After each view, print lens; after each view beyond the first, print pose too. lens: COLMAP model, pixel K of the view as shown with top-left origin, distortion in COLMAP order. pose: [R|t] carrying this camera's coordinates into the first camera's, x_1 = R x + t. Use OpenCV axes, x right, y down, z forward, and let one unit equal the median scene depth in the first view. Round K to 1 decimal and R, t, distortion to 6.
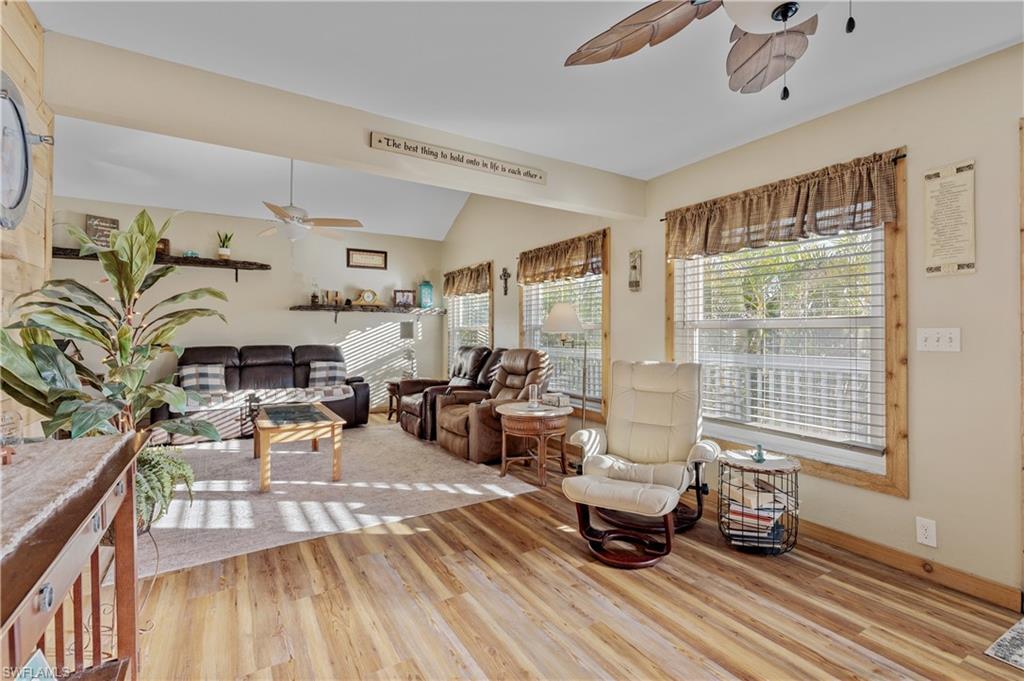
lens RADIAL K [[467.5, 0, 512.4], [0, 467.5, 337.1], [0, 0, 1]] dist [0.002067, 0.000531]
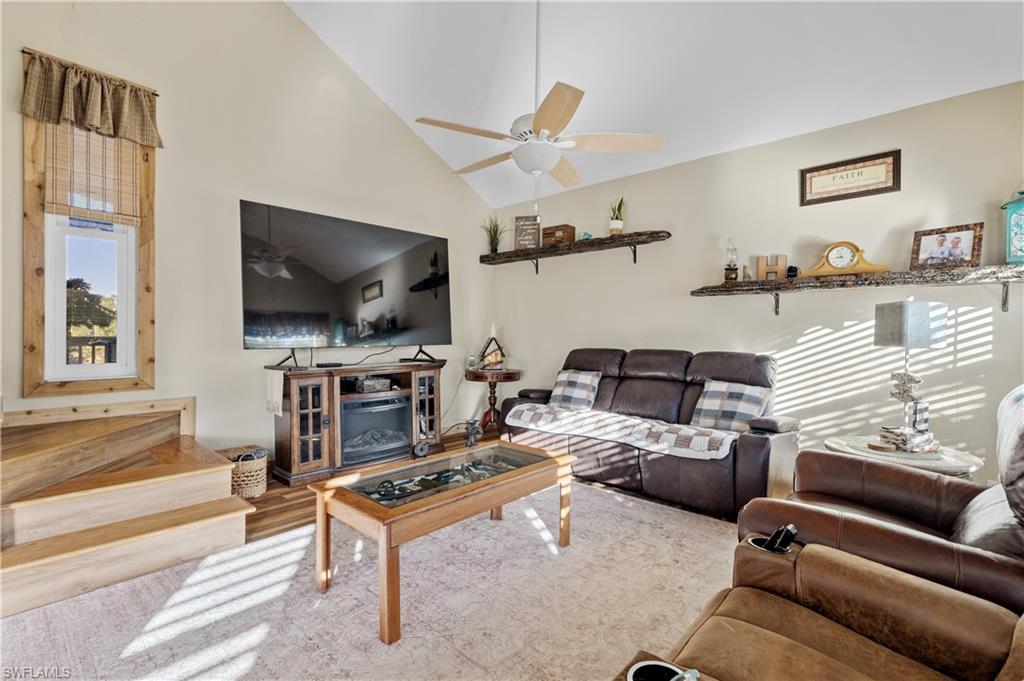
lens RADIAL K [[467.5, 0, 514.9], [0, 467.5, 336.2], [0, 0, 1]] dist [0.002067, 0.000531]
pose [[0.267901, 0.012025, -0.963371, 0.074101], [-0.008286, 0.999914, 0.010177, -0.007275], [0.963411, 0.005256, 0.267978, 0.605402]]
